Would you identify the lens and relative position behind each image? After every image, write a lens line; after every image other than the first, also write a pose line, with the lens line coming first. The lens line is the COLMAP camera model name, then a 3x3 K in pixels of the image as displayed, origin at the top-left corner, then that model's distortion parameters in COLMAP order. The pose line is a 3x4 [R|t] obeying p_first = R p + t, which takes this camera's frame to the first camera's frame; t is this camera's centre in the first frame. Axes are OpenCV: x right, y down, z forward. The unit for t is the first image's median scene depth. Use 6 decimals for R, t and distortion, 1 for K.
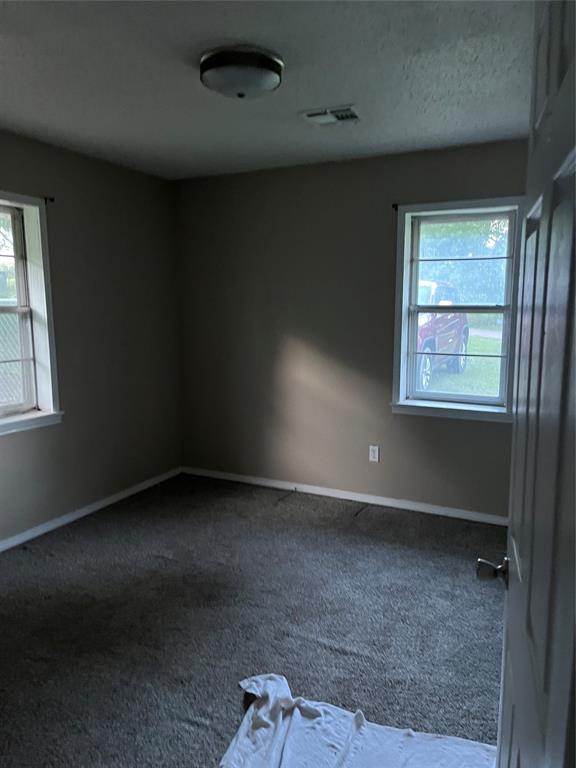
lens RADIAL K [[581.7, 0, 288.0], [0, 581.7, 384.0], [0, 0, 1]] dist [0.005077, -0.001258]
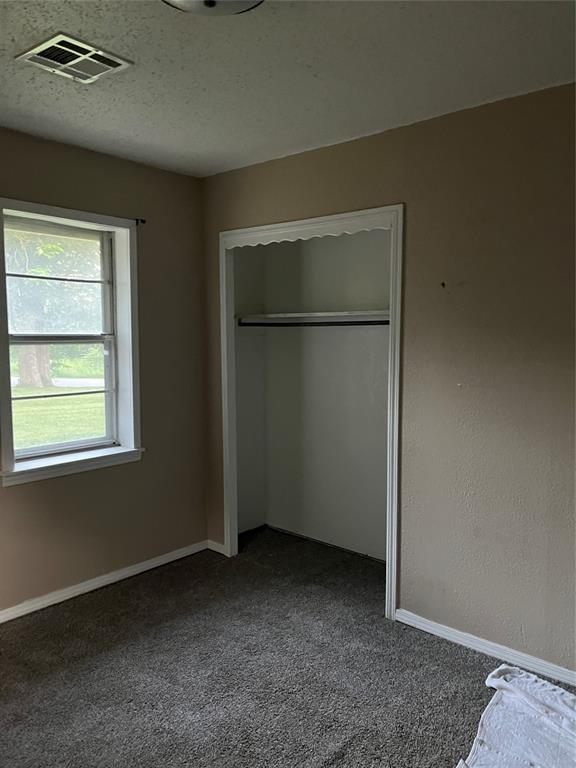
lens RADIAL K [[568.3, 0, 287.3], [0, 568.3, 363.1], [0, 0, 1]] dist [-0.005658, -0.004226]
pose [[0.263196, -0.043082, 0.963780, -0.422697], [0.146196, 0.989246, 0.004297, -0.054590], [-0.953601, 0.139770, 0.266664, 0.516082]]
